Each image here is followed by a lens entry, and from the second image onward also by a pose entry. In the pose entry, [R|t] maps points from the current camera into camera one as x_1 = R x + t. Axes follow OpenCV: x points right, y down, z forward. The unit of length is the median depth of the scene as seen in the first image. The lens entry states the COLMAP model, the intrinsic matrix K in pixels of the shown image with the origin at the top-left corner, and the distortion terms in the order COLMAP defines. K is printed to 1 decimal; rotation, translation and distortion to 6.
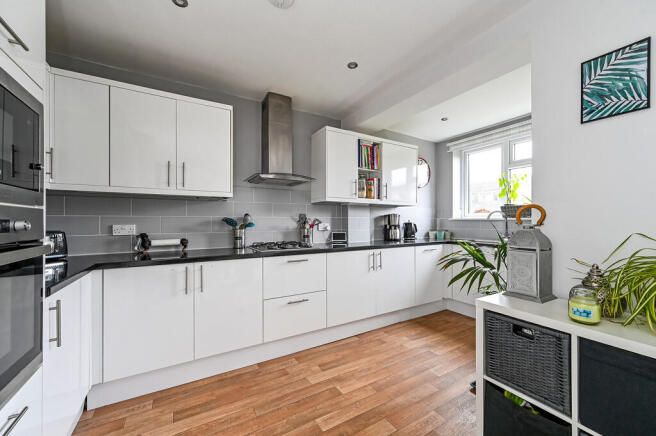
lens RADIAL K [[252.5, 0, 326.1], [0, 252.5, 220.1], [0, 0, 1]] dist [0.000304, 0.000174]
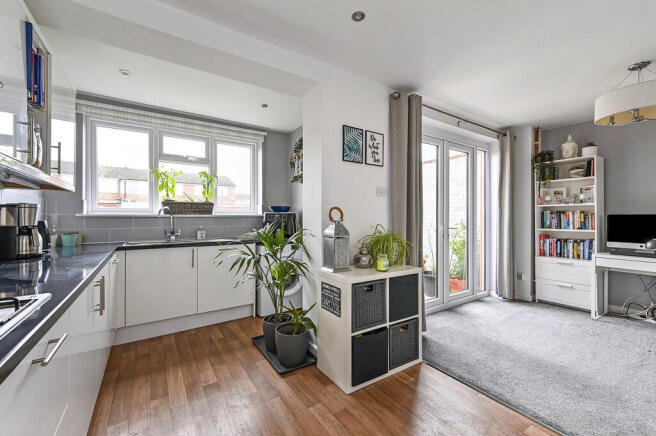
lens RADIAL K [[274.8, 0, 327.6], [0, 274.8, 213.2], [0, 0, 1]] dist [0.002593, 0.000298]
pose [[-0.048830, 0.010824, 0.998748, -0.436049], [-0.001939, 0.999938, -0.010932, -0.004216], [-0.998805, -0.002471, -0.048806, 0.630636]]
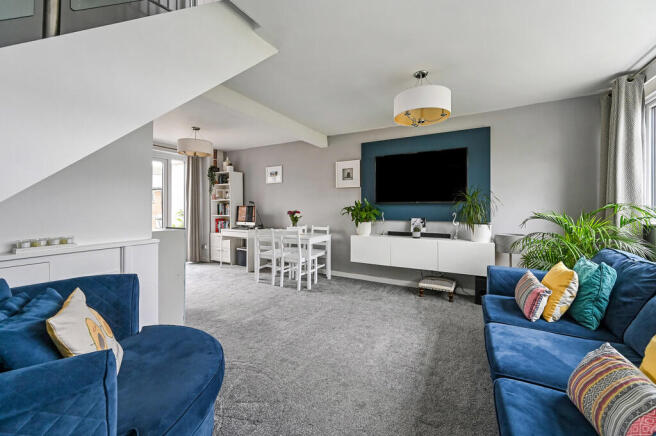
lens RADIAL K [[262.6, 0, 330.9], [0, 262.6, 204.5], [0, 0, 1]] dist [-0.001593, -0.000354]
pose [[-0.516053, 0.003725, 0.856549, -1.471234], [0.001039, 0.999993, -0.003723, -0.019336], [-0.856556, -0.001031, -0.516053, -0.336094]]
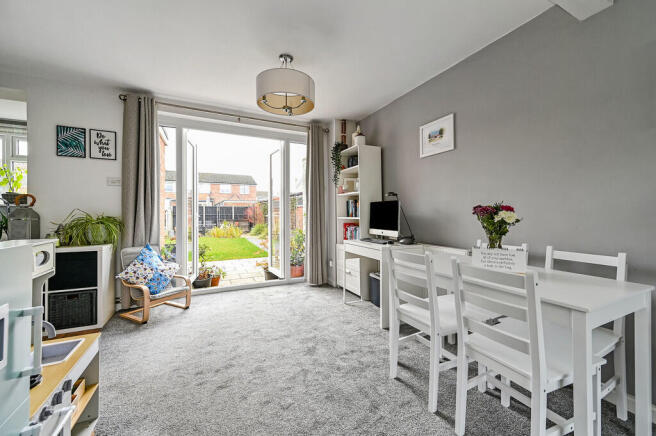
lens RADIAL K [[262.4, 0, 327.5], [0, 262.4, 210.4], [0, 0, 1]] dist [0.002211, 0.000352]
pose [[0.069645, 0.007562, 0.997543, -0.485349], [-0.000550, 0.999971, -0.007542, 0.035882], [-0.997572, -0.000023, 0.069647, -0.679324]]
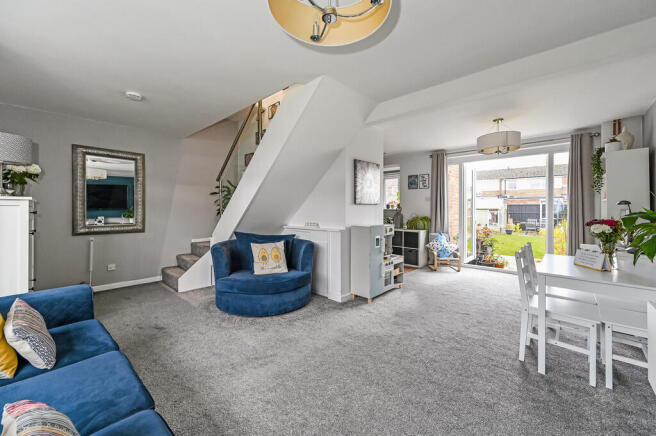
lens RADIAL K [[262.6, 0, 330.9], [0, 262.6, 204.5], [0, 0, 1]] dist [-0.001593, -0.000354]
pose [[0.955404, 0.005704, 0.295248, -0.900691], [-0.000955, 0.999868, -0.016227, -0.014531], [-0.295301, 0.015222, 0.955283, -1.627945]]
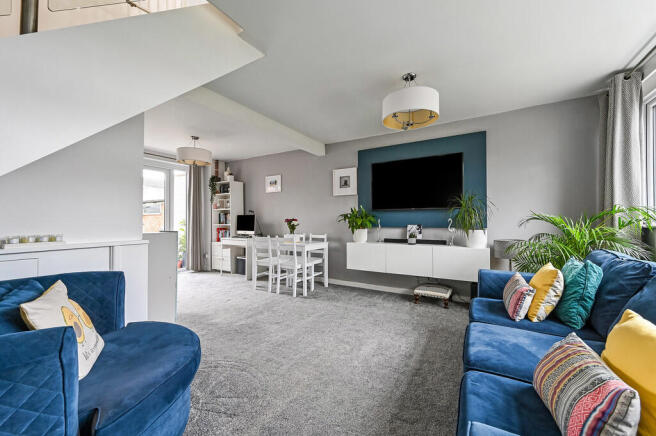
lens RADIAL K [[263.7, 0, 331.3], [0, 263.7, 215.8], [0, 0, 1]] dist [0.001519, 0.000619]
pose [[-0.490648, 0.012986, 0.871261, -1.516562], [0.003139, 0.999909, -0.013136, 0.021977], [-0.871352, -0.003710, -0.490644, -0.396160]]
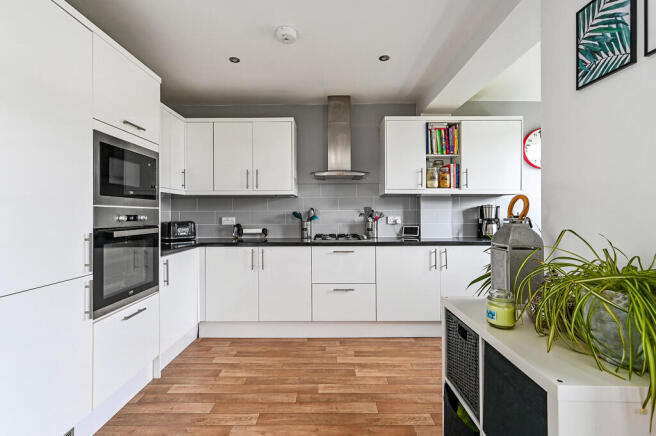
lens RADIAL K [[293.3, 0, 329.9], [0, 293.3, 212.6], [0, 0, 1]] dist [0.000298, -0.000143]
pose [[0.862558, -0.004850, -0.505936, 0.425274], [0.005221, 0.999986, -0.000686, -0.002948], [0.505932, -0.002050, 0.862571, -0.090767]]
